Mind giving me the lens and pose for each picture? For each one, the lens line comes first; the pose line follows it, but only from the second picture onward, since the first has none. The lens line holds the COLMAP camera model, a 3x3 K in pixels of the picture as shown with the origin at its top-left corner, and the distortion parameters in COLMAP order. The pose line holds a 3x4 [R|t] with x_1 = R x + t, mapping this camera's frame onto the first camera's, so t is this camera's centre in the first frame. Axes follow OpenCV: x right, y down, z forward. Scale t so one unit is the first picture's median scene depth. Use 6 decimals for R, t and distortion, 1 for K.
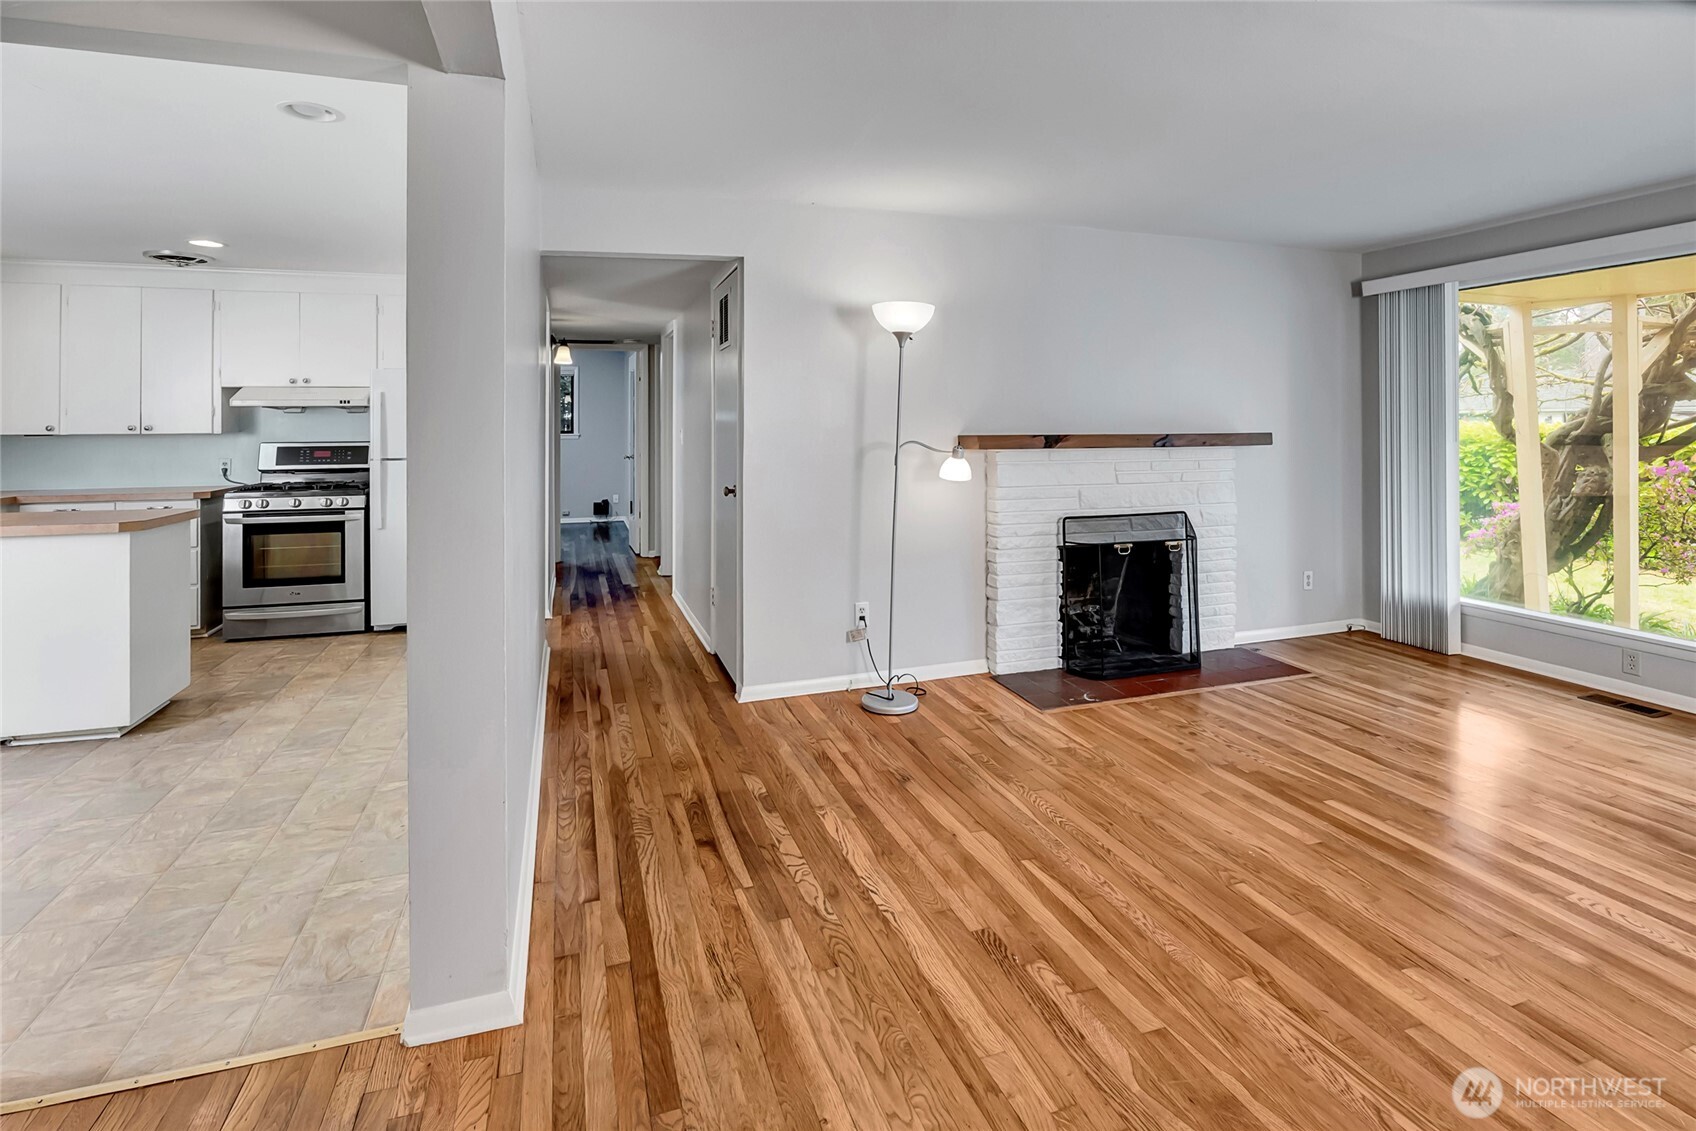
lens RADIAL K [[812.5, 0, 844.5], [0, 812.5, 421.5], [0, 0, 1]] dist [-0.012434, 0.000864]
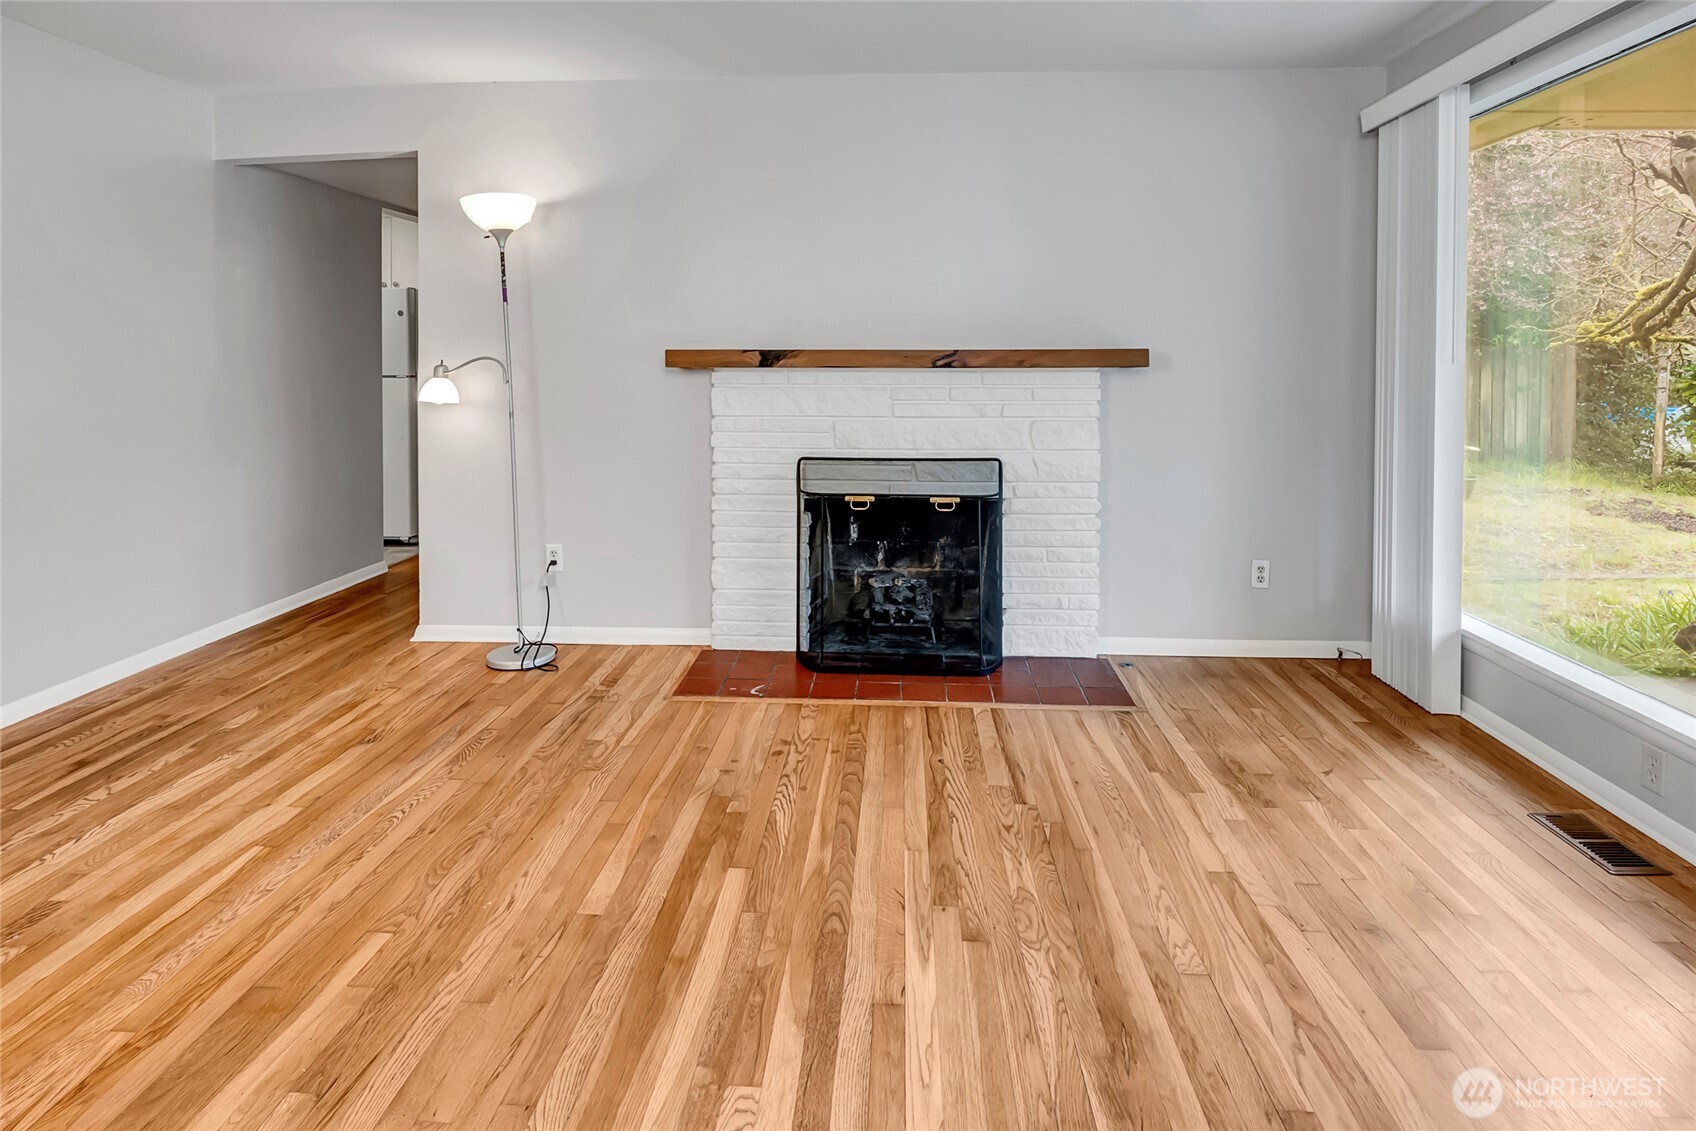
lens RADIAL K [[921.4, 0, 846.8], [0, 921.4, 387.1], [0, 0, 1]] dist [-0.005610, -0.000264]
pose [[0.923862, 0.014231, -0.382461, 0.953500], [-0.000884, 0.999385, 0.035052, 0.030723], [0.382725, -0.032045, 0.923307, 0.314779]]
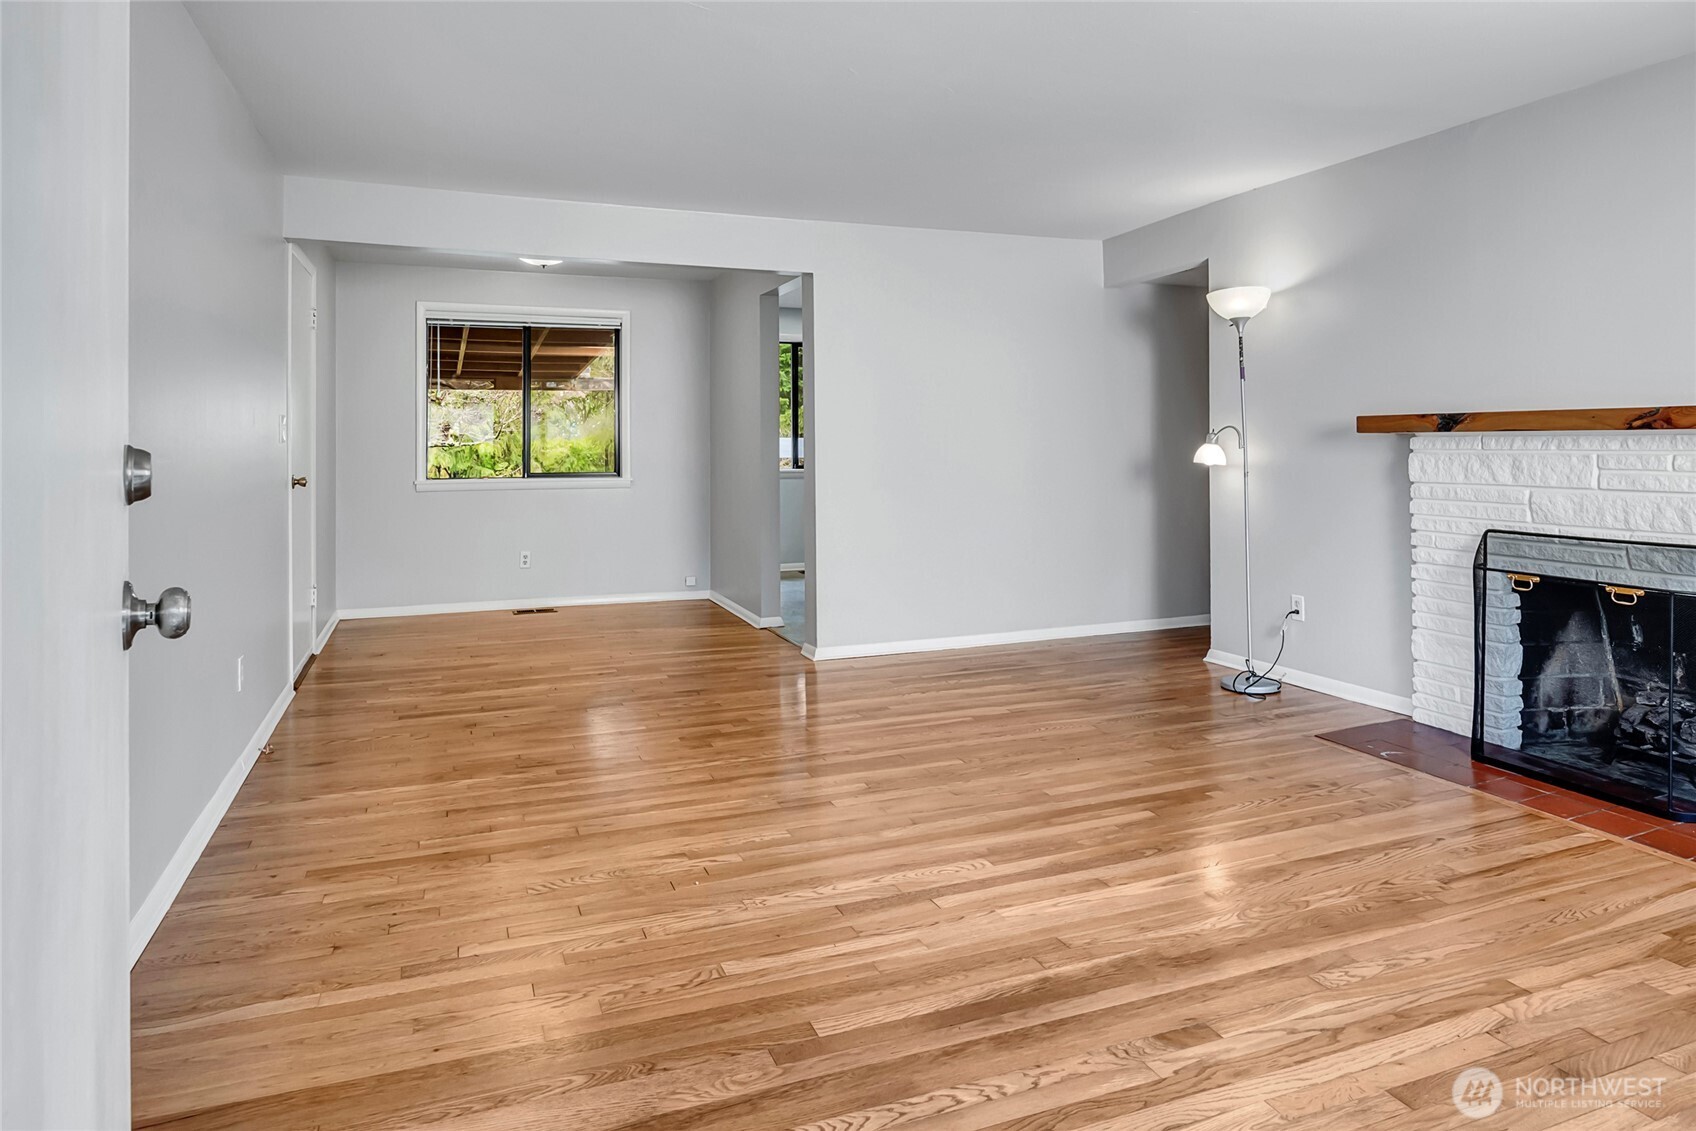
lens RADIAL K [[1044.1, 0, 852.6], [0, 1044.1, 435.1], [0, 0, 1]] dist [-0.002598, -0.000669]
pose [[0.048341, -0.003453, -0.998825, 1.702130], [0.013951, 0.999899, -0.002782, 0.045464], [0.998733, -0.013800, 0.048384, 0.598661]]
